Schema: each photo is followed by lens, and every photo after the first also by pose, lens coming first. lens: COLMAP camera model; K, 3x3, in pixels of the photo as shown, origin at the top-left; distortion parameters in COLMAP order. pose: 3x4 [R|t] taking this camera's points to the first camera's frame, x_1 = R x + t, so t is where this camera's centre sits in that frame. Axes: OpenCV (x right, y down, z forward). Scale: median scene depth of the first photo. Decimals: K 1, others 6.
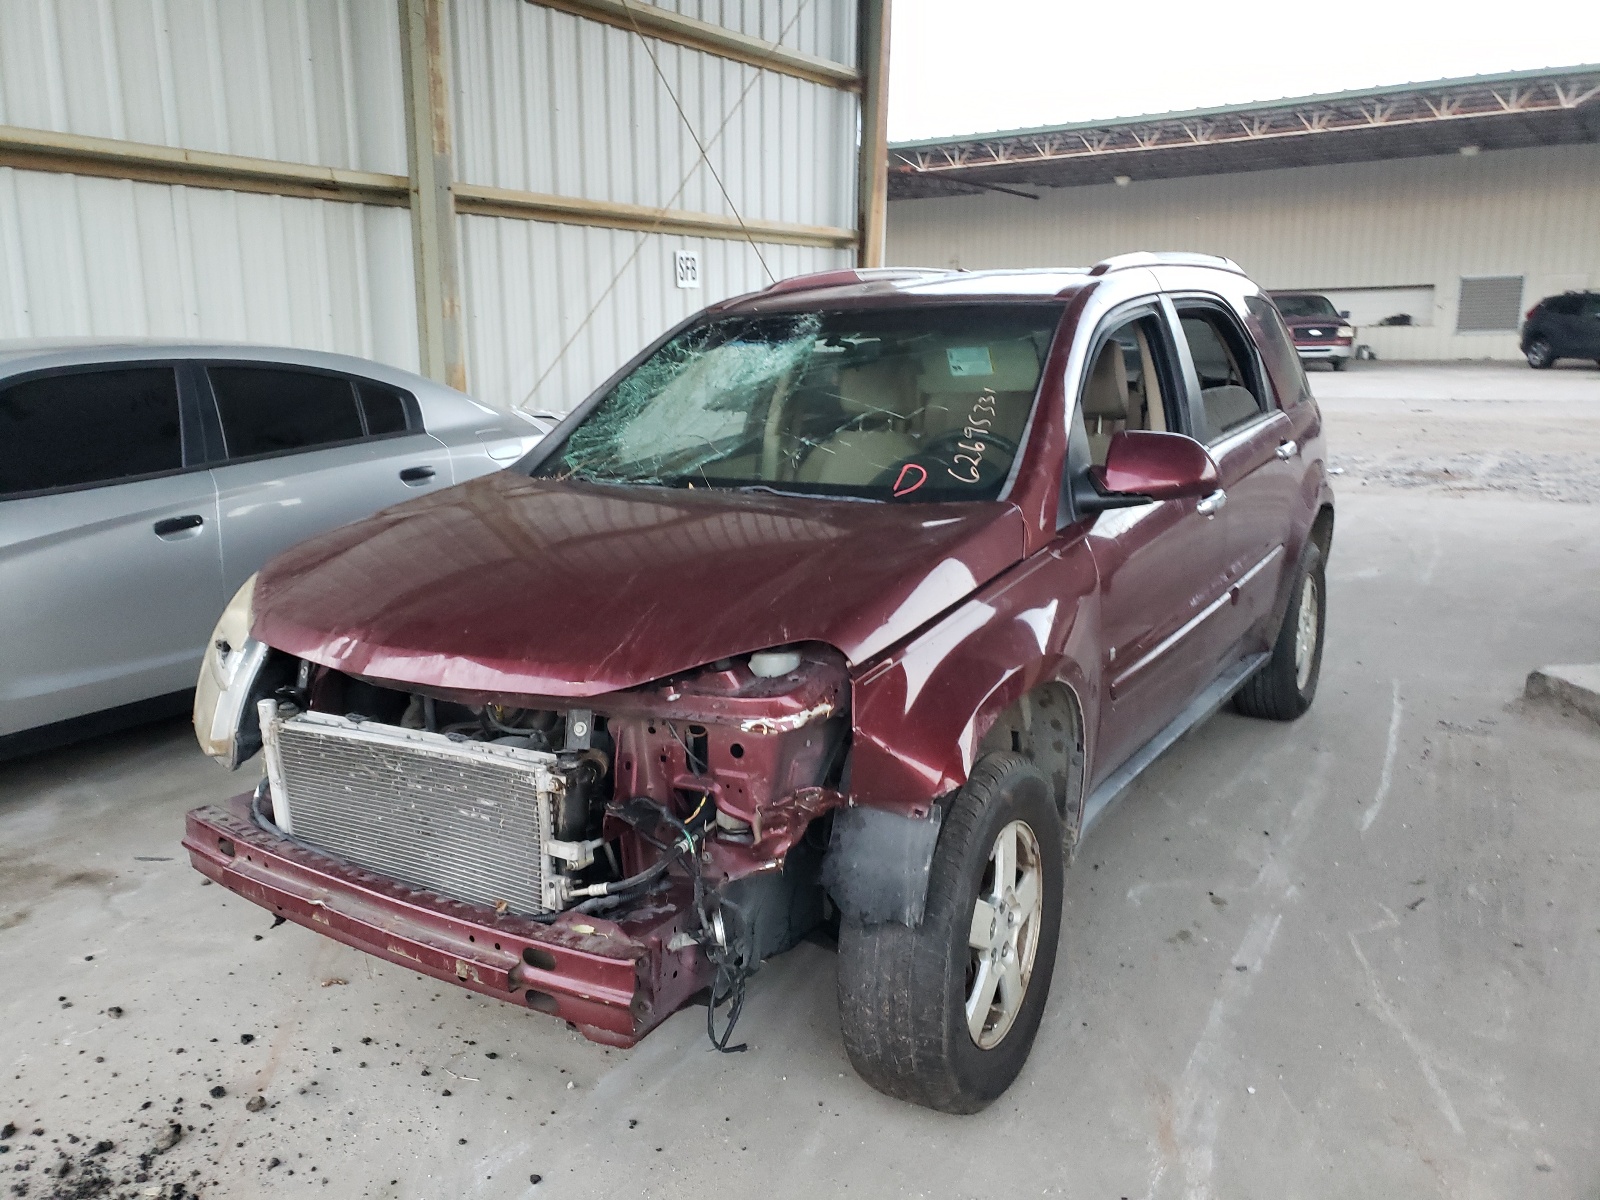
lens RADIAL K [[1230.2, 0, 763.1], [0, 1230.2, 599.3], [0, 0, 1]] dist [0.009438, 0.009218]
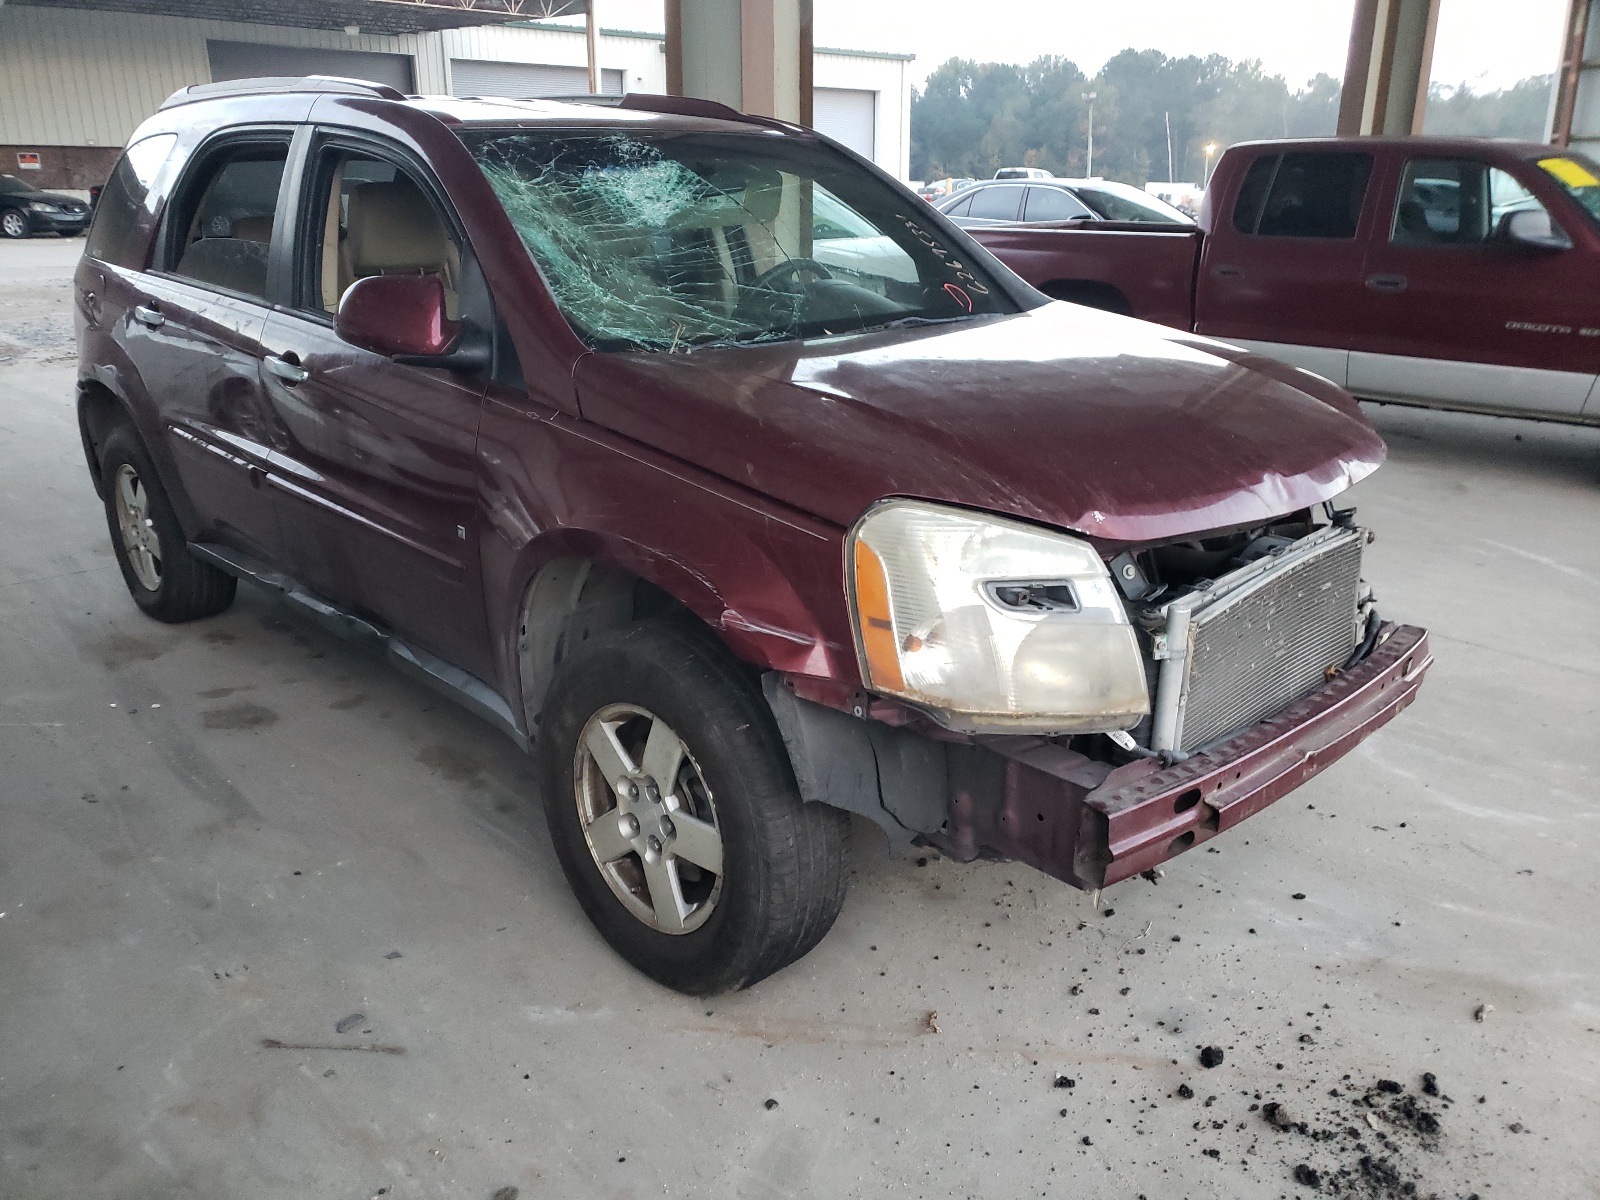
lens RADIAL K [[1227.2, 0, 774.3], [0, 1227.2, 601.1], [0, 0, 1]] dist [0.007157, 0.001377]
pose [[0.247841, -0.297689, 0.921931, -1.251832], [0.205893, 0.946067, 0.250132, -0.182348], [-0.946669, 0.127826, 0.295766, 1.050228]]
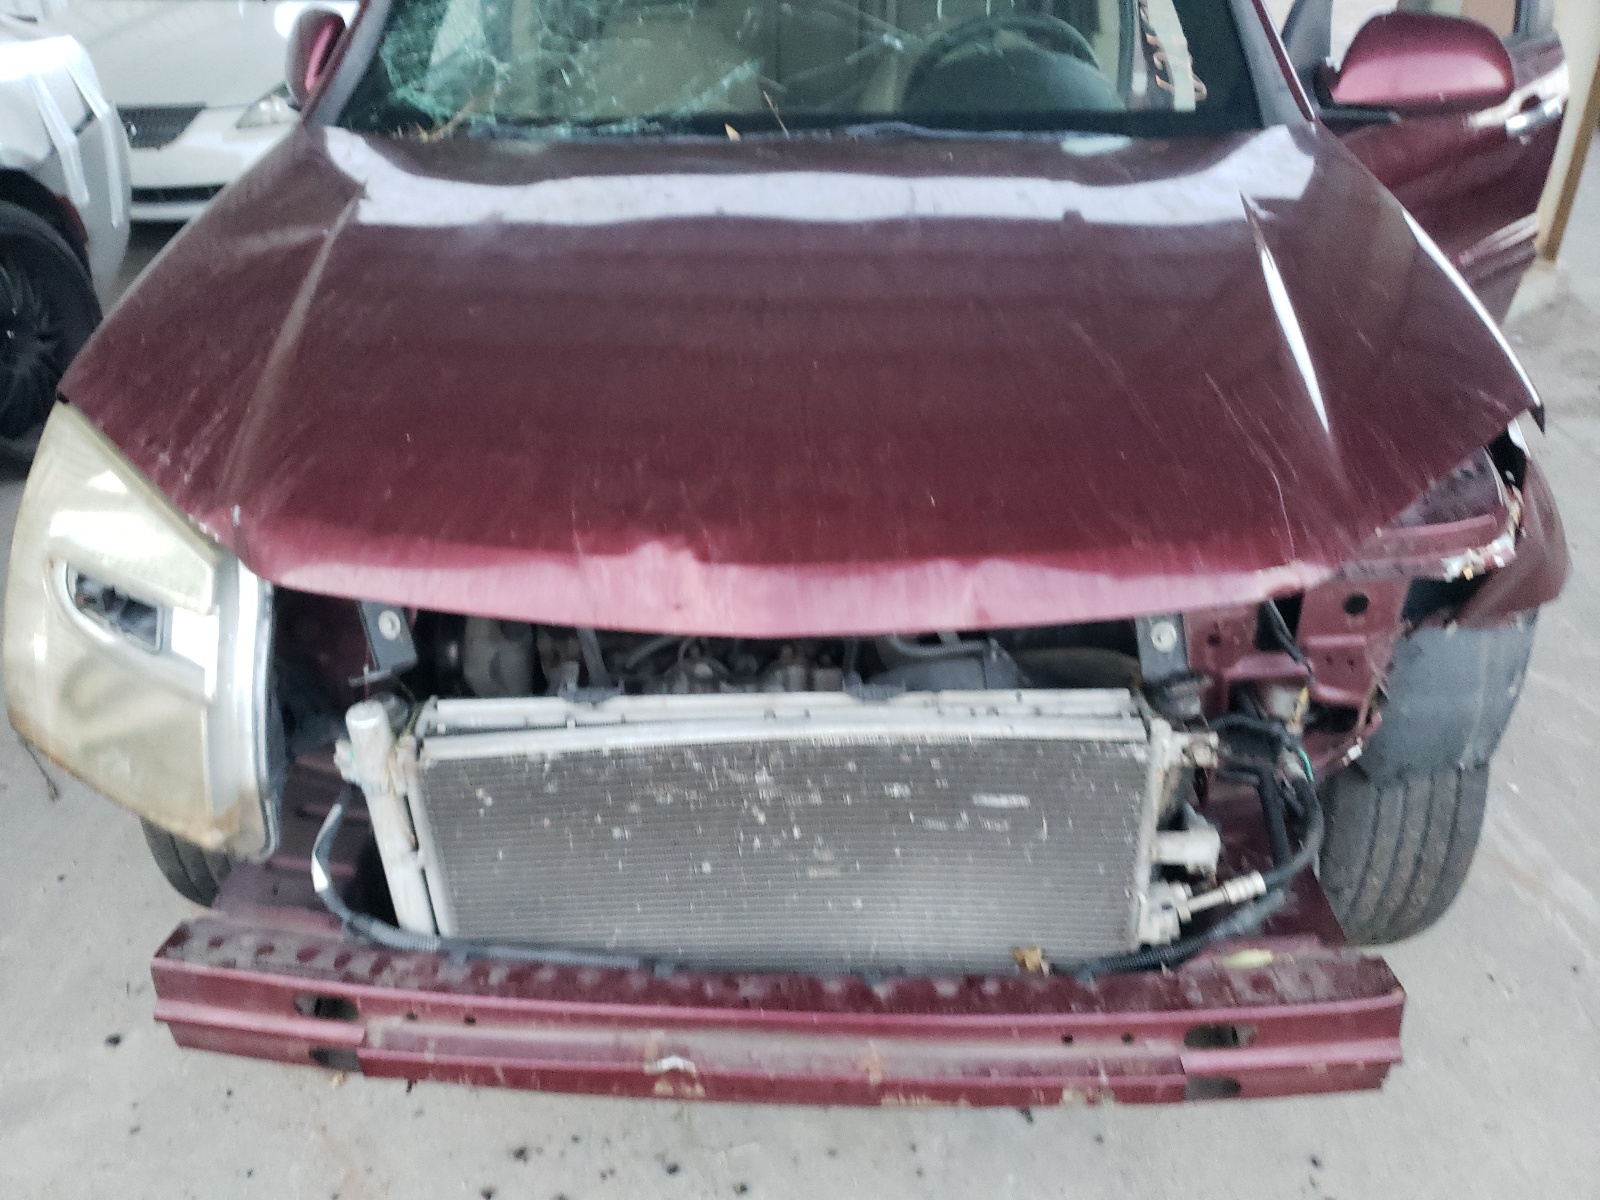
lens RADIAL K [[1230.2, 0, 763.1], [0, 1230.2, 599.3], [0, 0, 1]] dist [0.009438, 0.009218]
pose [[0.864443, -0.231357, 0.446332, -0.491258], [0.113438, 0.954683, 0.275158, -0.072832], [-0.489765, -0.187227, 0.851514, 0.556255]]
